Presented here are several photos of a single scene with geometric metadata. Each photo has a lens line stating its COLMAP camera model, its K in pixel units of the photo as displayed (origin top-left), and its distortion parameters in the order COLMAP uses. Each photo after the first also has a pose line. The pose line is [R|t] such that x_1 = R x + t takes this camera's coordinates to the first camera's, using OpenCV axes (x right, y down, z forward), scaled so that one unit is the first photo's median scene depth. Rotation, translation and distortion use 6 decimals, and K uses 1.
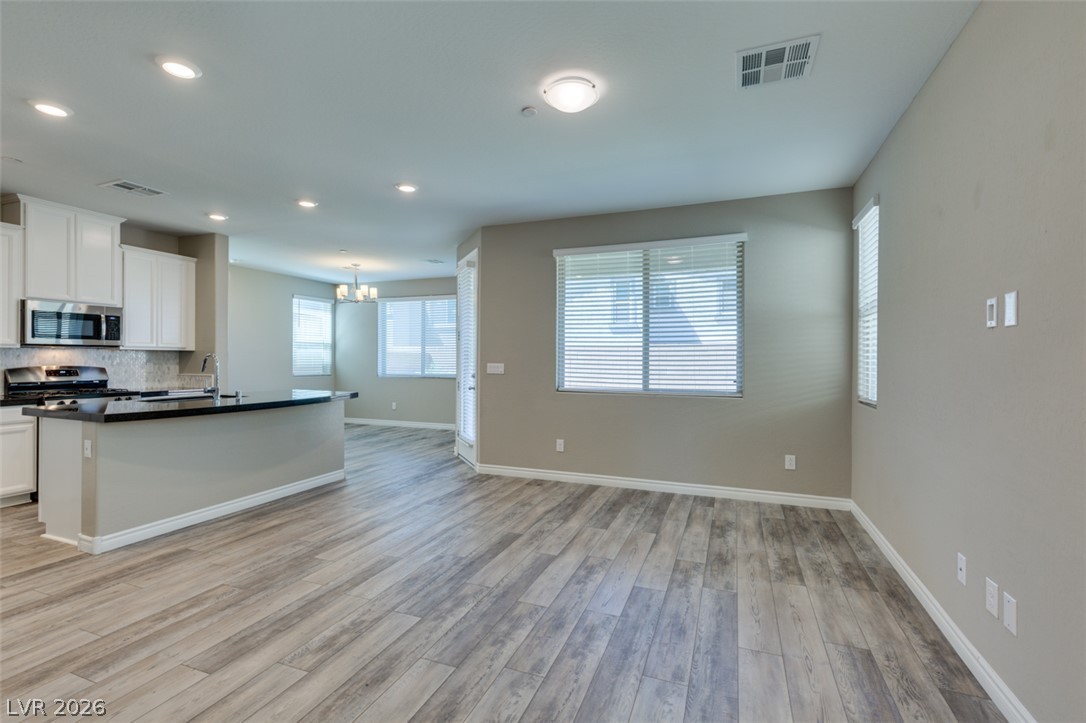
lens RADIAL K [[489.6, 0, 542.6], [0, 489.6, 357.2], [0, 0, 1]] dist [0.006946, -0.001455]
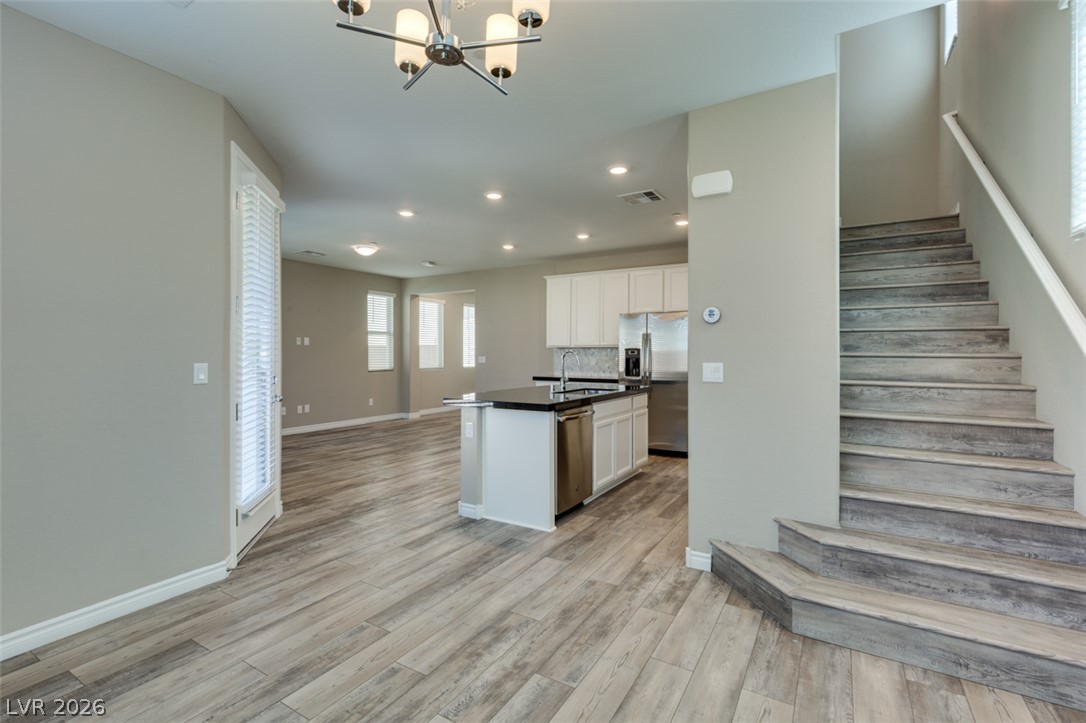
lens RADIAL K [[489.6, 0, 544.3], [0, 489.6, 350.9], [0, 0, 1]] dist [0.006946, -0.001455]
pose [[-0.986521, -0.003305, 0.163602, -0.994189], [-0.004378, 0.999971, -0.006199, 0.002921], [-0.163576, -0.006831, -0.986507, 2.616145]]
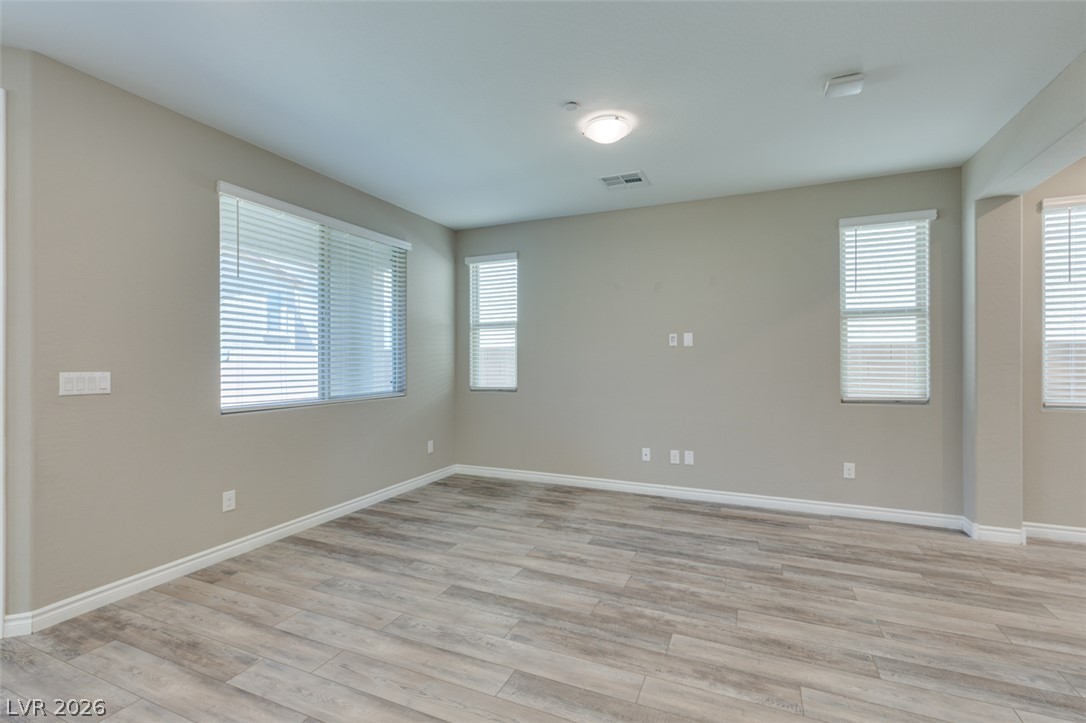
lens RADIAL K [[494.6, 0, 541.4], [0, 494.6, 363.4], [0, 0, 1]] dist [0.005659, -0.001152]
pose [[0.038018, -0.012408, 0.999200, -0.855937], [-0.001523, 0.999921, 0.012475, -0.003631], [-0.999276, -0.001996, 0.037996, 0.861568]]
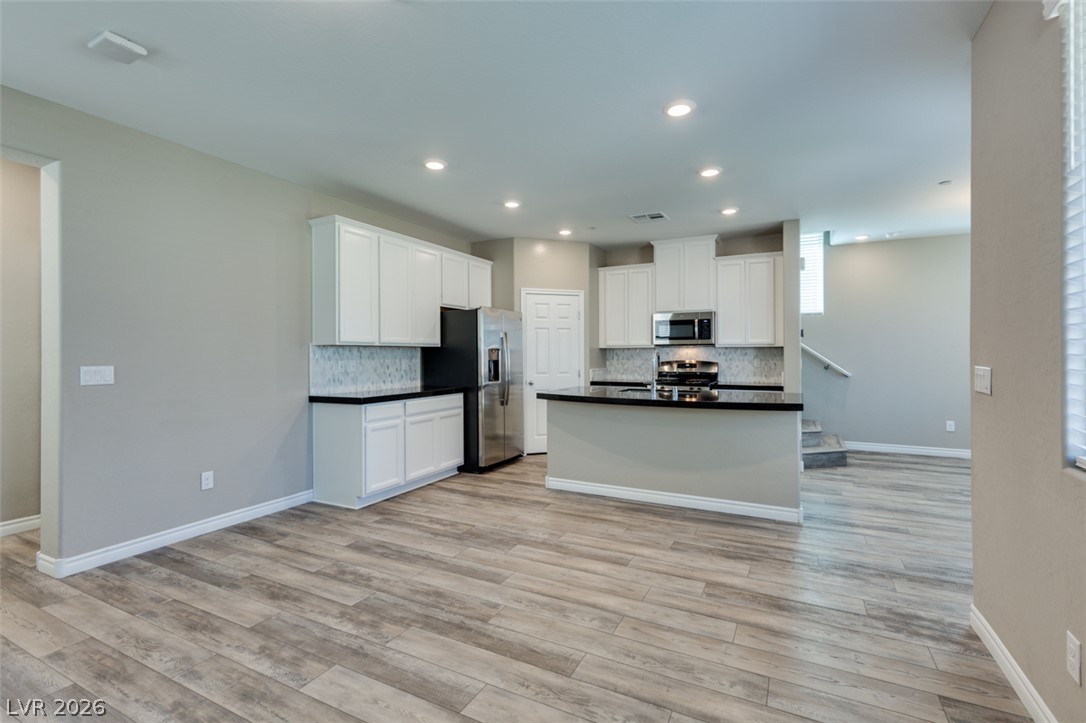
lens RADIAL K [[489.6, 0, 542.6], [0, 489.6, 353.3], [0, 0, 1]] dist [0.006946, -0.001455]
pose [[-0.102221, -0.003017, -0.994757, 0.529444], [0.005505, 0.999978, -0.003599, 0.001118], [0.994746, -0.005844, -0.102202, 1.068711]]
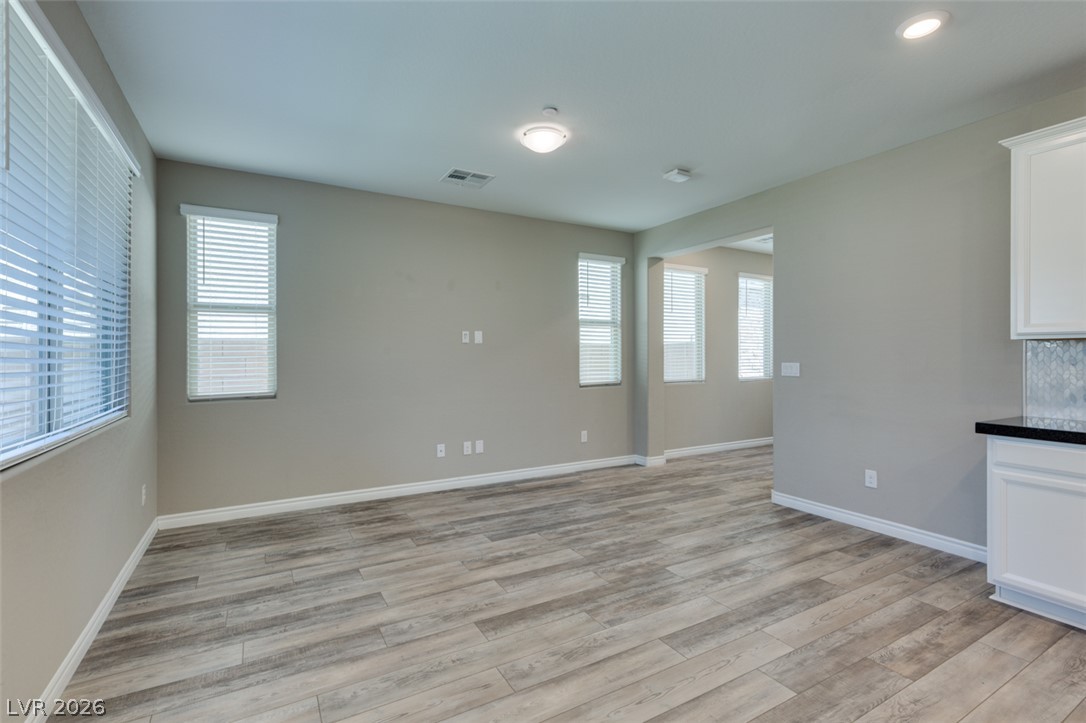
lens RADIAL K [[494.6, 0, 543.6], [0, 494.6, 354.6], [0, 0, 1]] dist [0.005659, -0.001152]
pose [[-0.783512, -0.001240, 0.621376, -0.548769], [-0.003439, 0.999991, -0.002341, 0.002052], [-0.621368, -0.003971, -0.783509, 1.523713]]
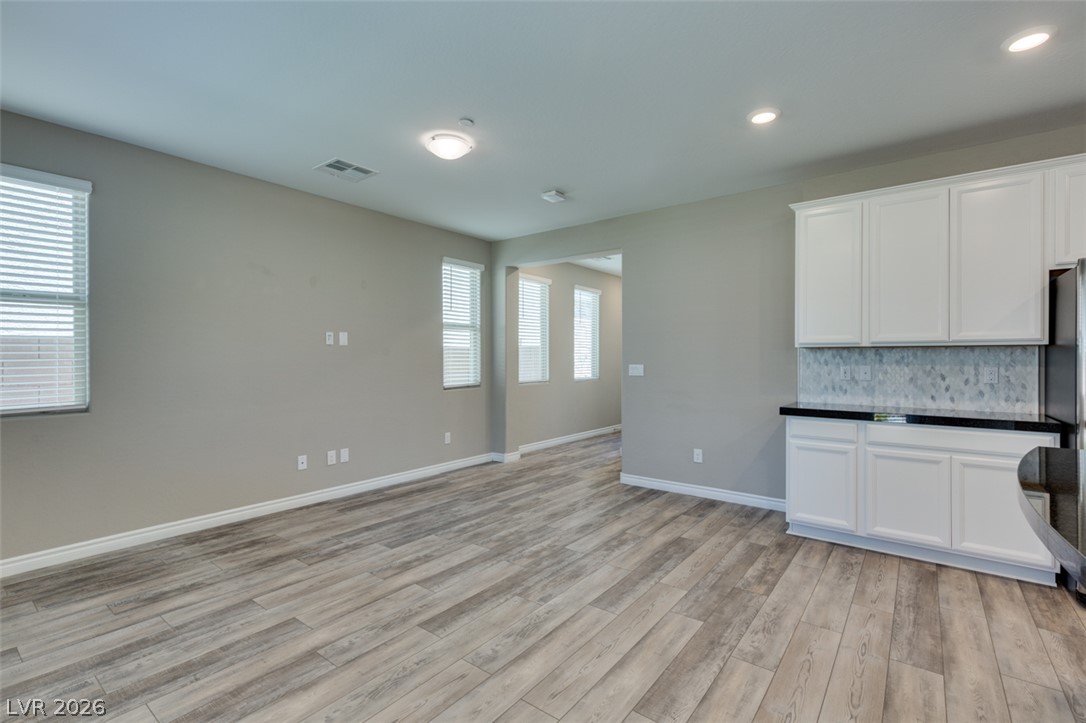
lens RADIAL K [[489.6, 0, 542.0], [0, 489.6, 359.3], [0, 0, 1]] dist [0.006946, -0.001455]
pose [[-0.961011, -0.003489, 0.276489, -0.398459], [-0.003682, 0.999993, -0.000180, 0.002938], [-0.276486, -0.001191, -0.961017, 1.651657]]
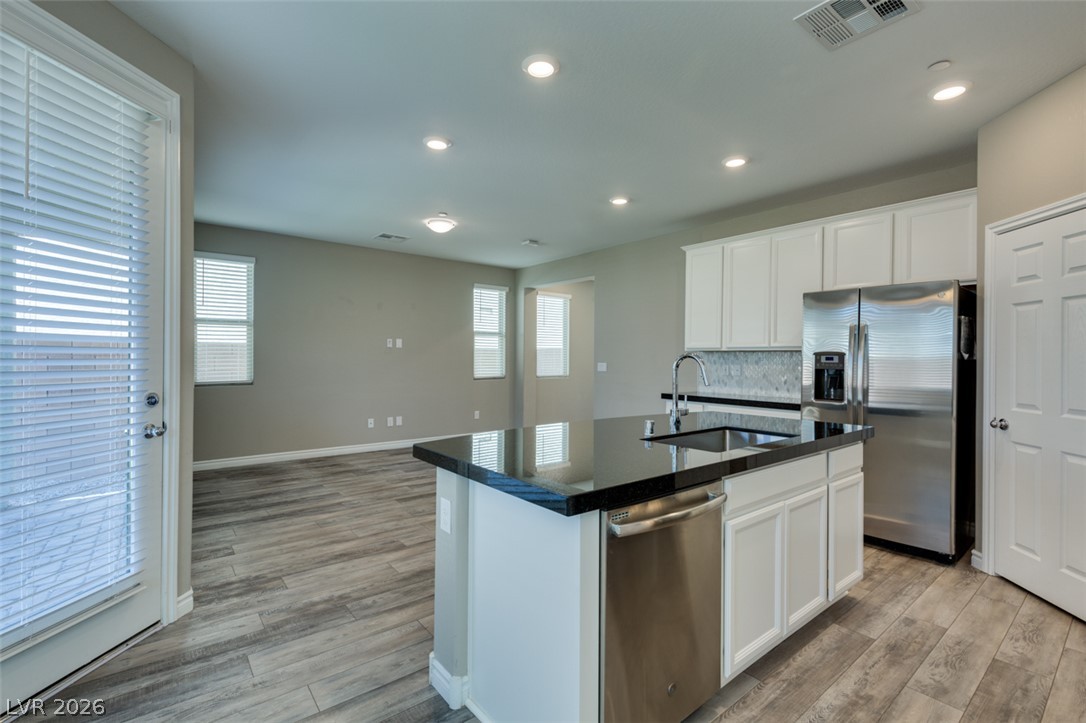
lens RADIAL K [[489.6, 0, 542.5], [0, 489.6, 353.5], [0, 0, 1]] dist [0.006946, -0.001455]
pose [[-0.869078, -0.006716, 0.494629, -1.006572], [-0.012685, 0.999882, -0.008711, 0.000356], [-0.494512, -0.013845, -0.869060, 1.962874]]
